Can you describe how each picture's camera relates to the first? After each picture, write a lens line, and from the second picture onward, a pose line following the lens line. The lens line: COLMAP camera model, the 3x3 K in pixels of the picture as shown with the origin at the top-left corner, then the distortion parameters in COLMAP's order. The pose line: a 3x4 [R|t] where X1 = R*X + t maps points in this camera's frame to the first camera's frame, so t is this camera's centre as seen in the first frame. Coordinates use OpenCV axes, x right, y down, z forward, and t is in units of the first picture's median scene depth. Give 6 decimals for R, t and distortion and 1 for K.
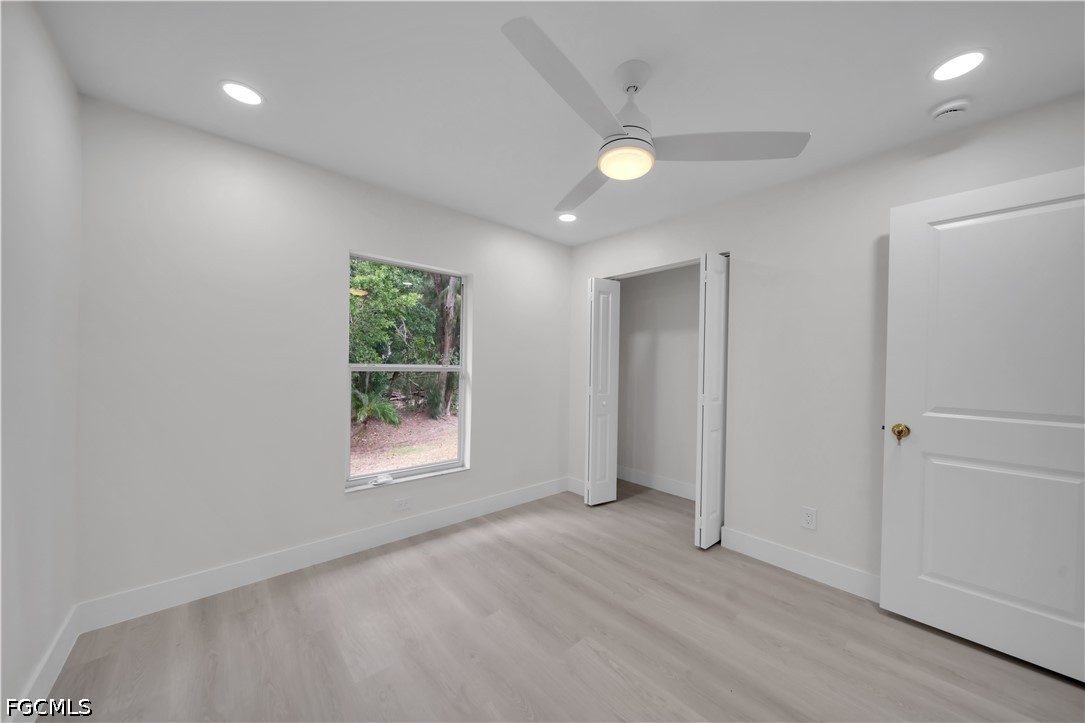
lens RADIAL K [[376.0, 0, 544.9], [0, 376.0, 365.6], [0, 0, 1]] dist [-0.000184, 0.000032]
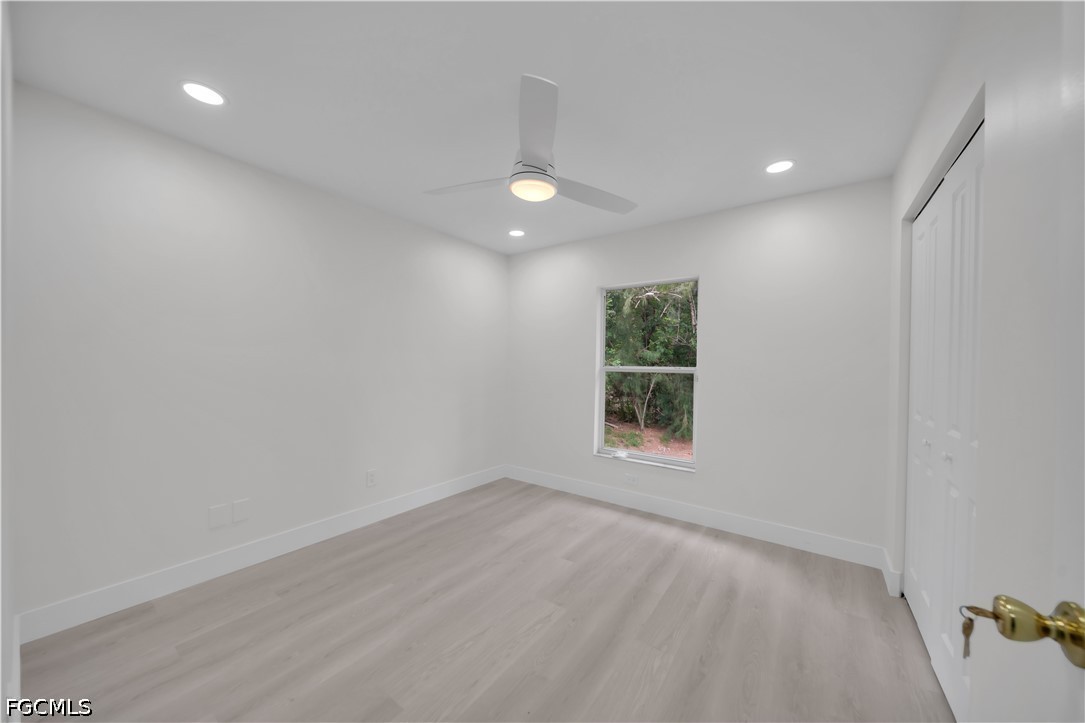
lens RADIAL K [[376.0, 0, 544.9], [0, 376.0, 365.6], [0, 0, 1]] dist [-0.000184, 0.000032]
pose [[0.227316, -0.006434, -0.973800, 0.795852], [-0.012332, 0.999879, -0.009485, 0.010768], [0.973743, 0.014165, 0.227209, 0.460696]]
